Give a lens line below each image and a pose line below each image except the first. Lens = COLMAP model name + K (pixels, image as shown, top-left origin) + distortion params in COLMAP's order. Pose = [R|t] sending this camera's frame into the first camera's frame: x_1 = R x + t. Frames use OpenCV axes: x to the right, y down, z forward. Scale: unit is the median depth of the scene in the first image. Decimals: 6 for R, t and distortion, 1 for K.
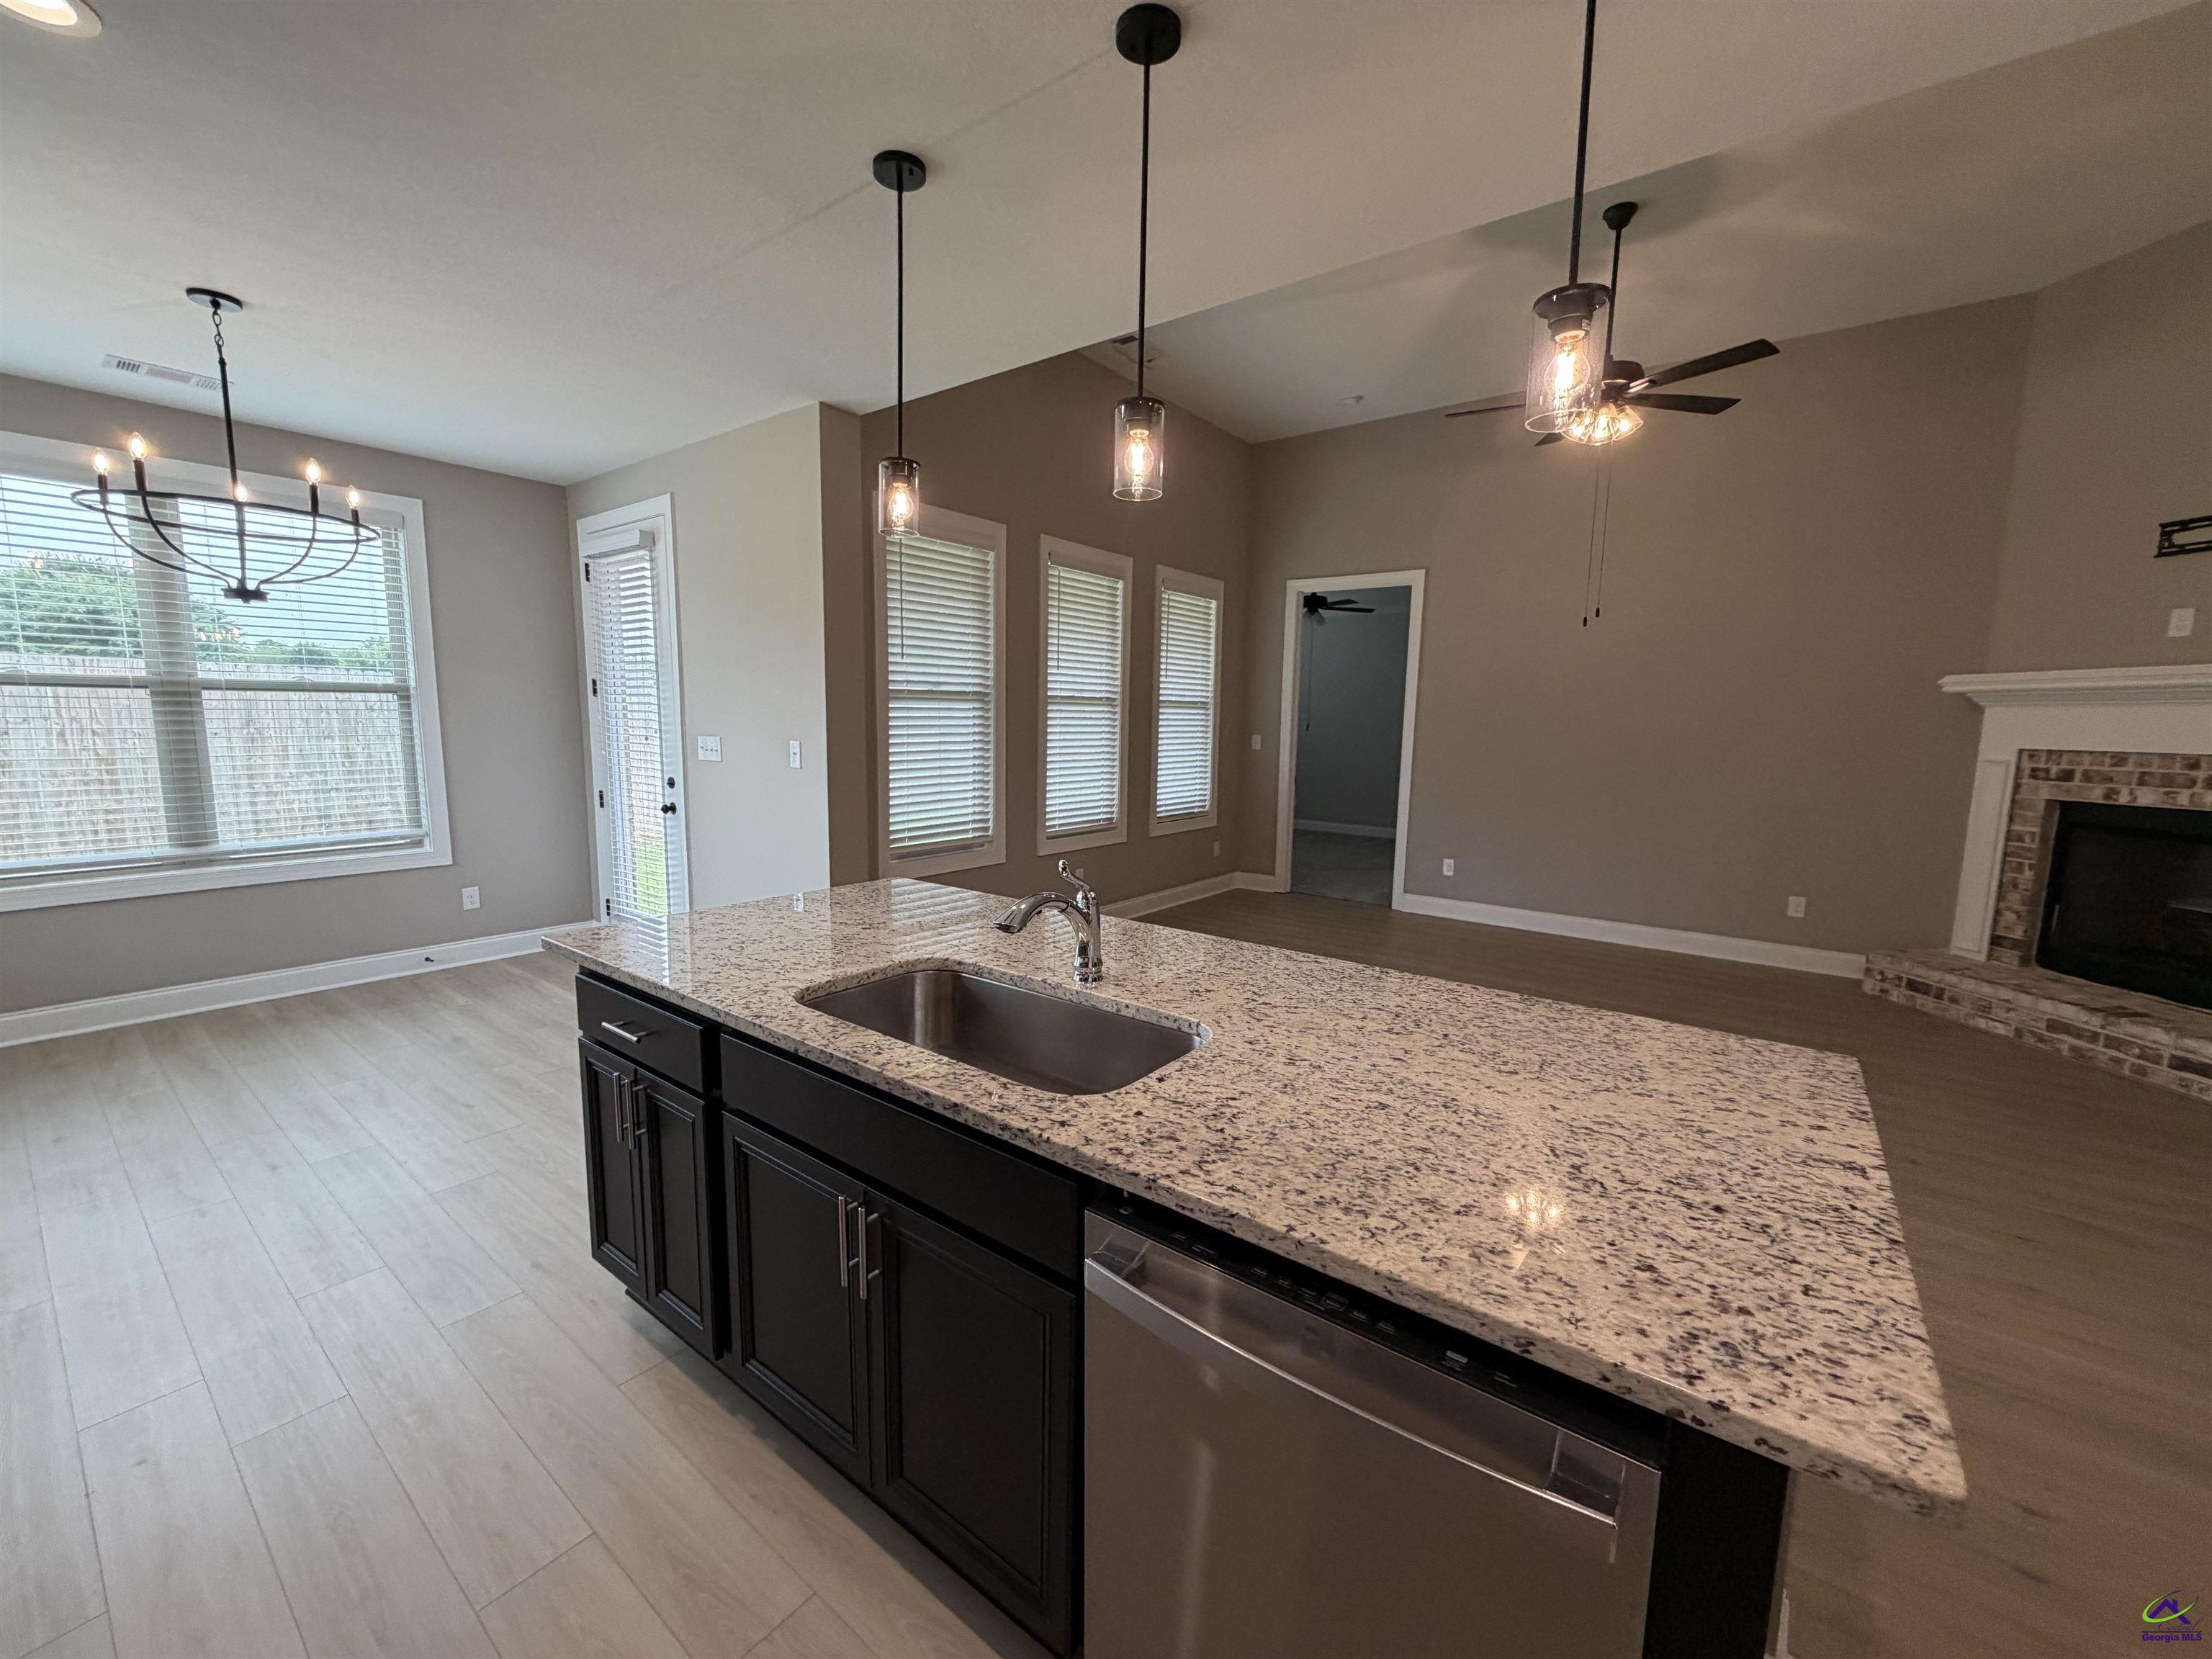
lens RADIAL K [[882.8, 0, 1100.1], [0, 882.8, 832.0], [0, 0, 1]] dist [0.000387, -0.000058]
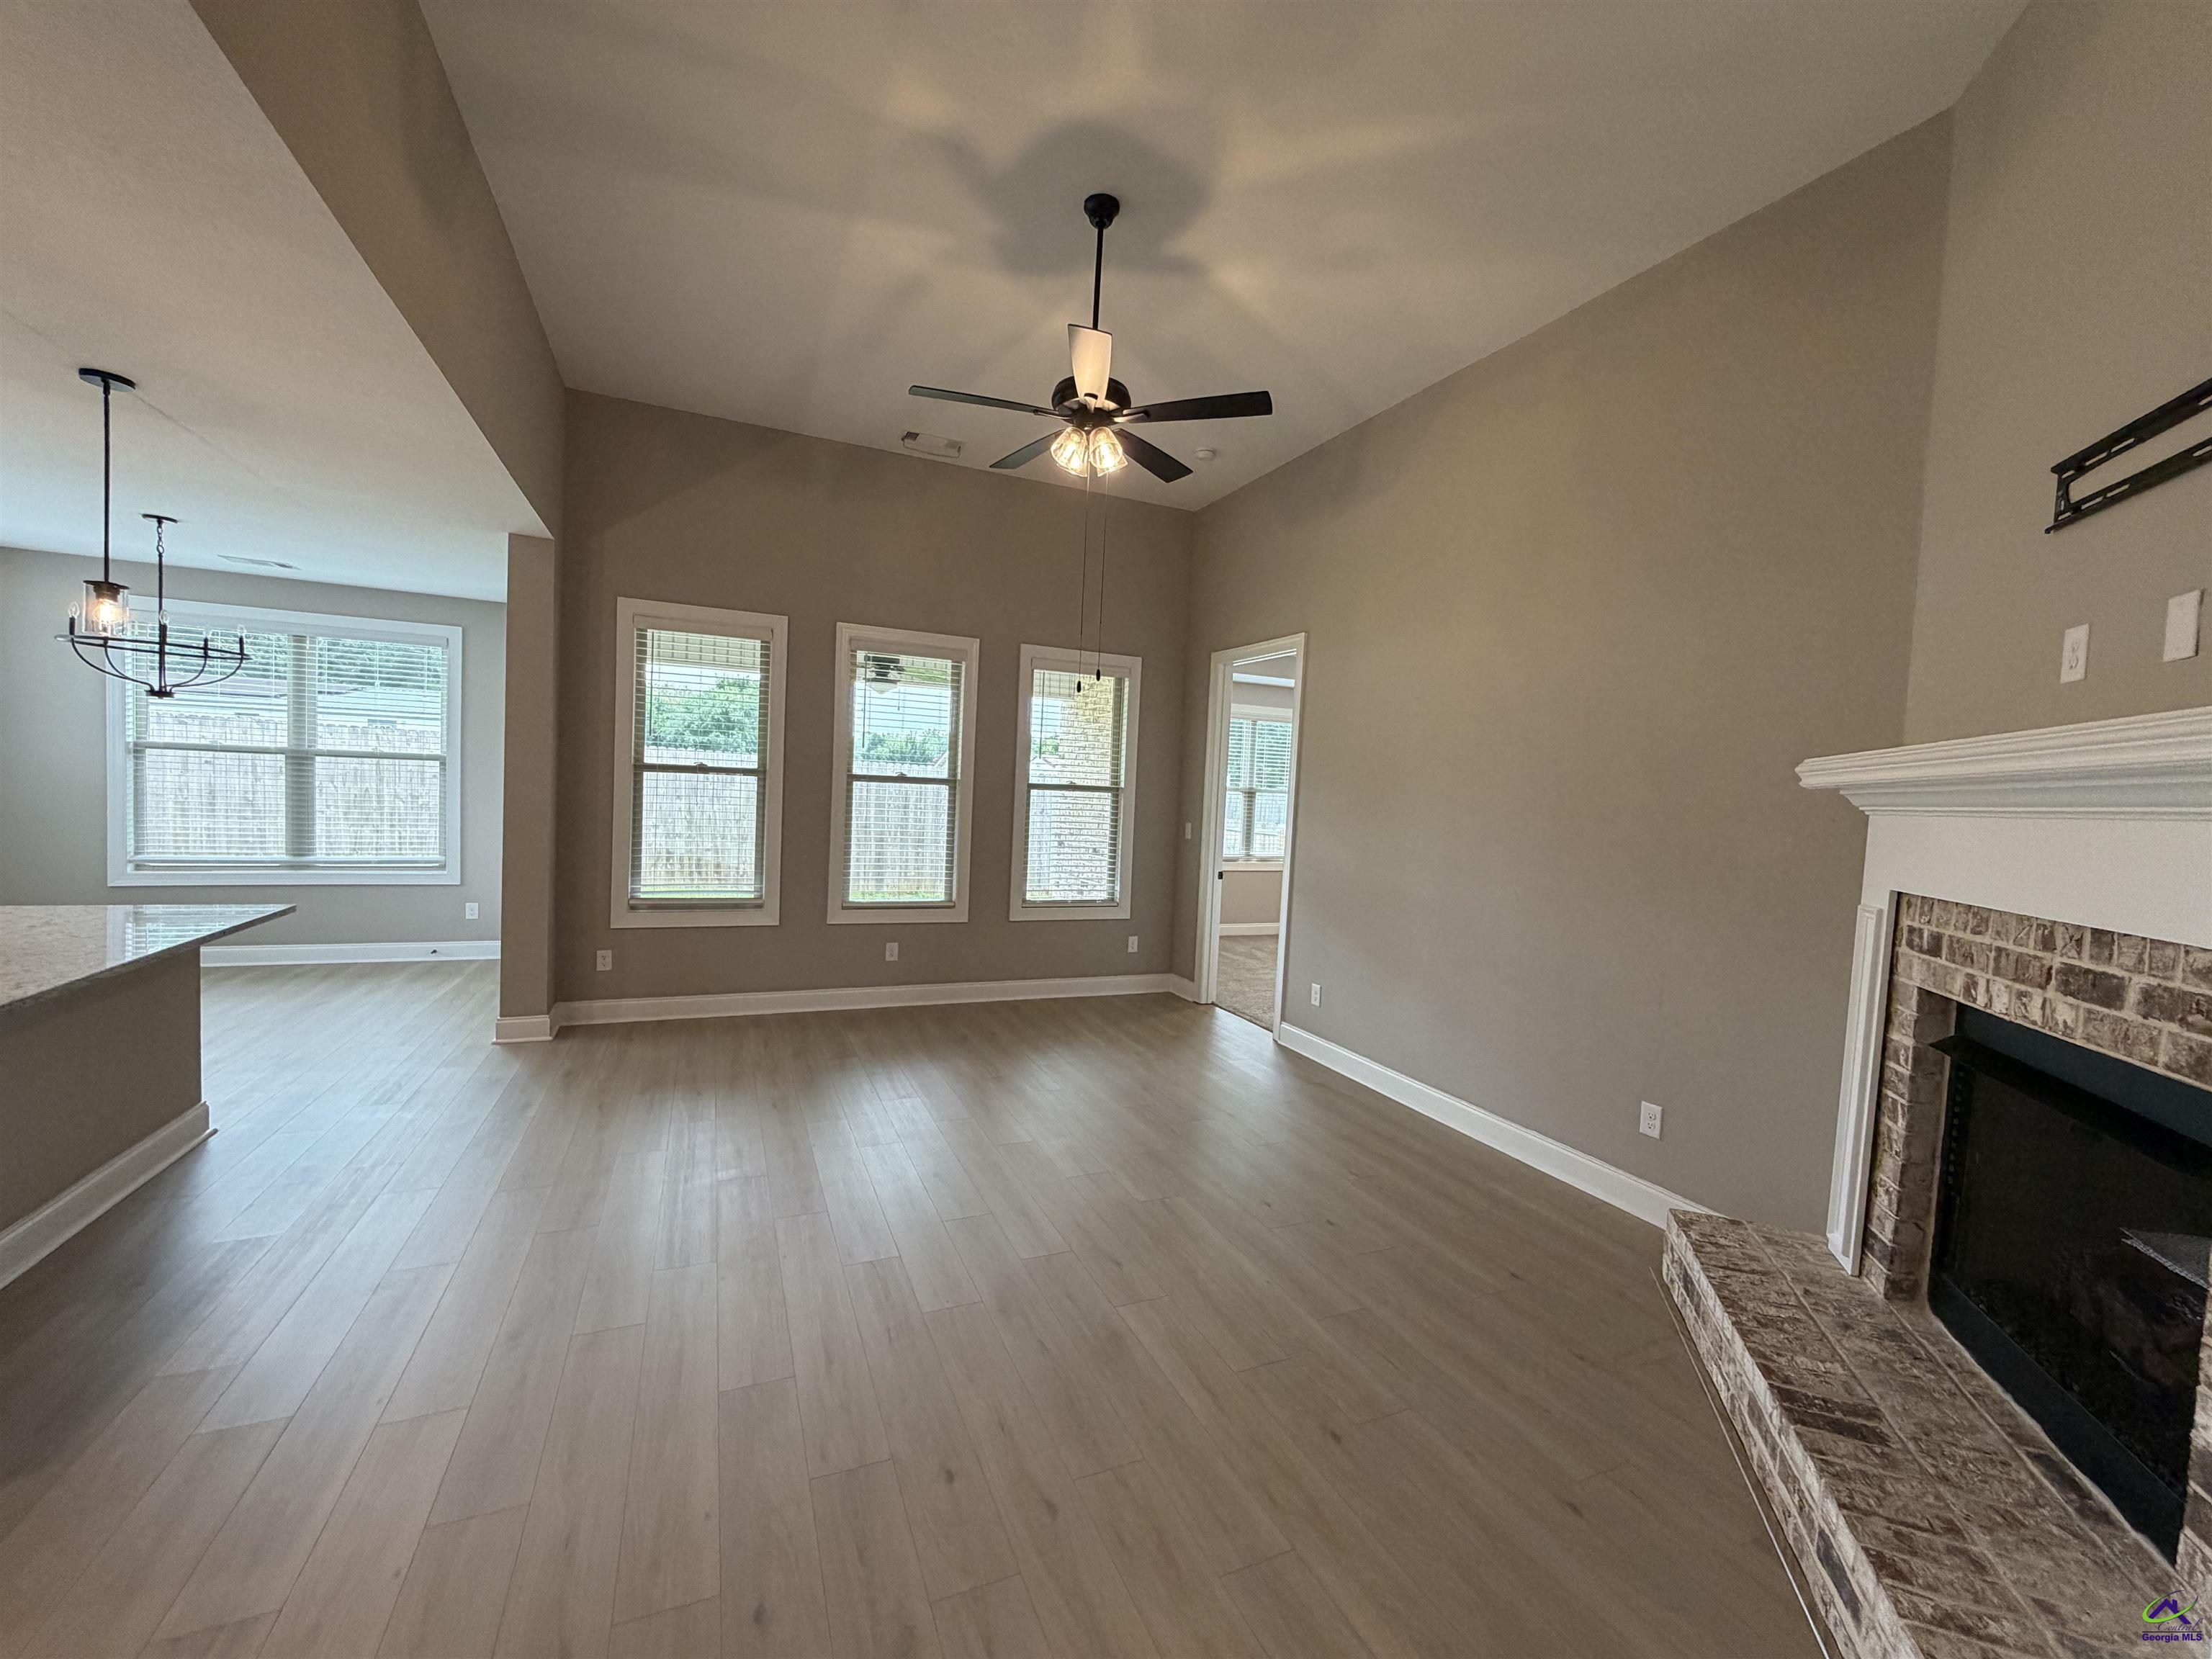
lens RADIAL K [[882.8, 0, 1098.5], [0, 882.8, 835.2], [0, 0, 1]] dist [0.000387, -0.000058]
pose [[0.877639, 0.051149, -0.476586, 0.929992], [-0.095651, 0.992981, -0.069572, -0.045802], [0.469682, 0.106644, 0.876371, 0.298925]]
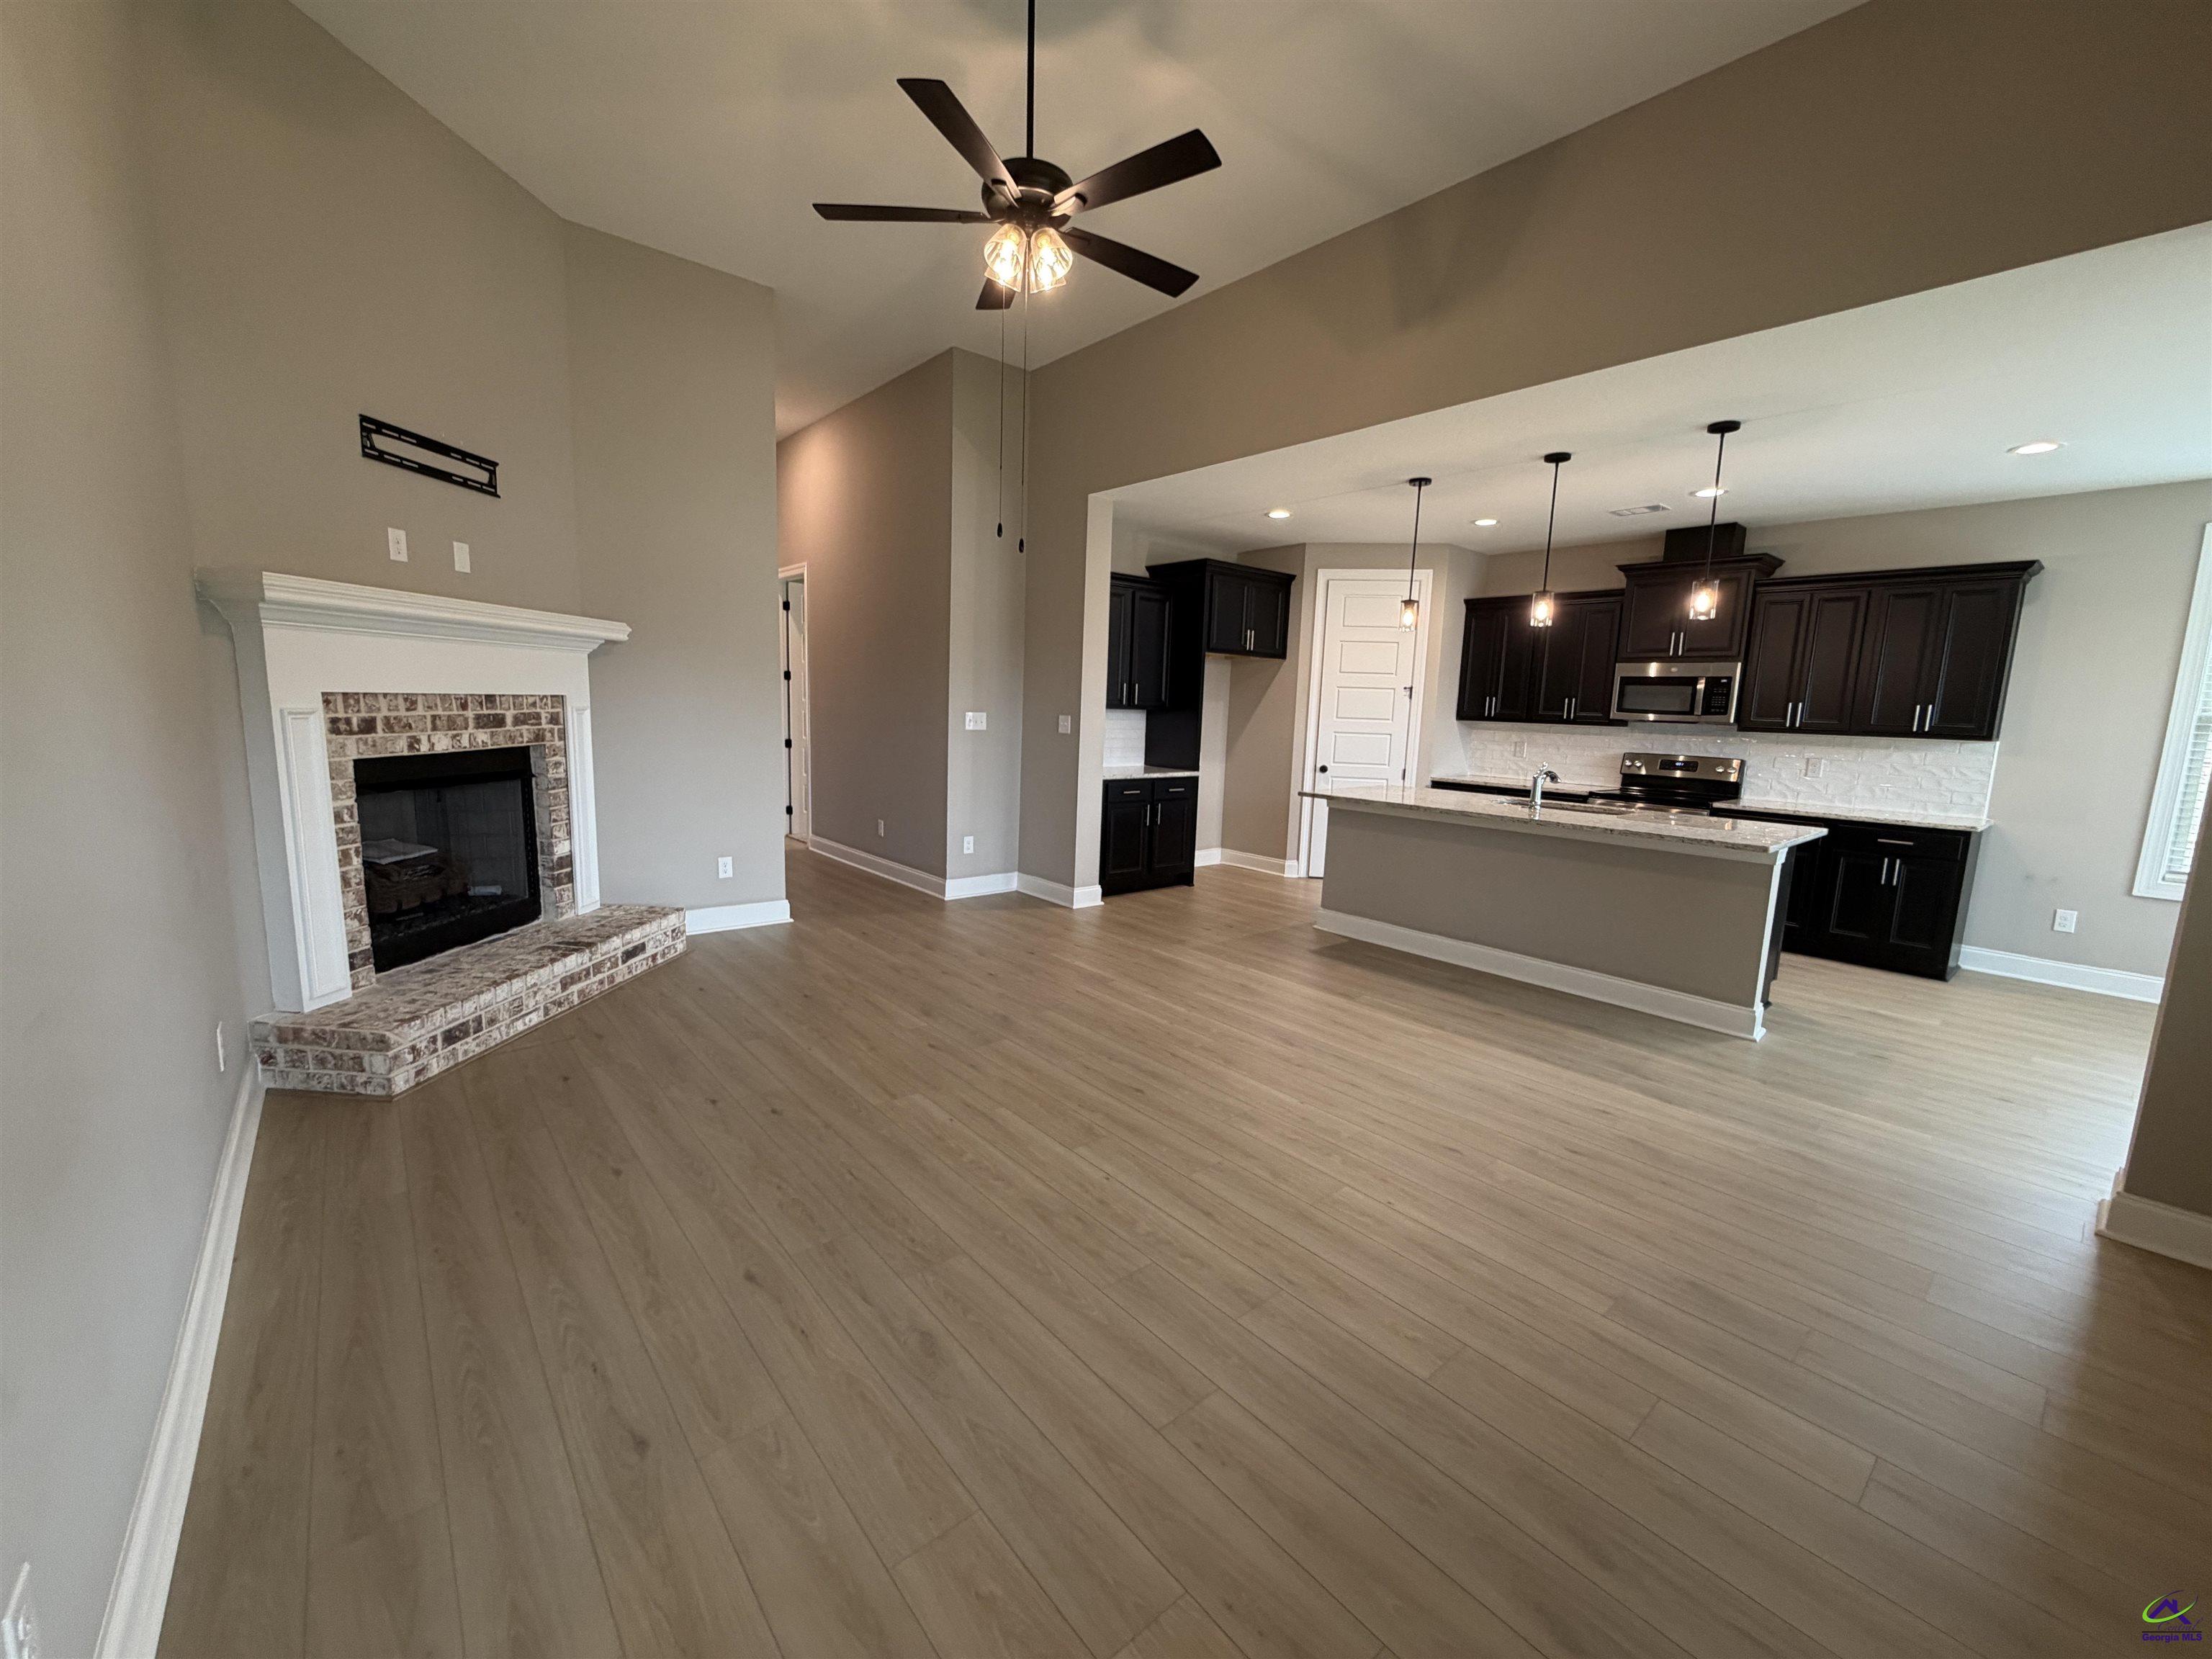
lens RADIAL K [[882.8, 0, 1100.7], [0, 882.8, 831.9], [0, 0, 1]] dist [0.000387, -0.000058]
pose [[-0.976159, -0.078548, 0.202344, 0.314728], [-0.020799, 0.961784, 0.273019, -0.204996], [-0.216056, 0.262301, -0.940488, 1.662729]]
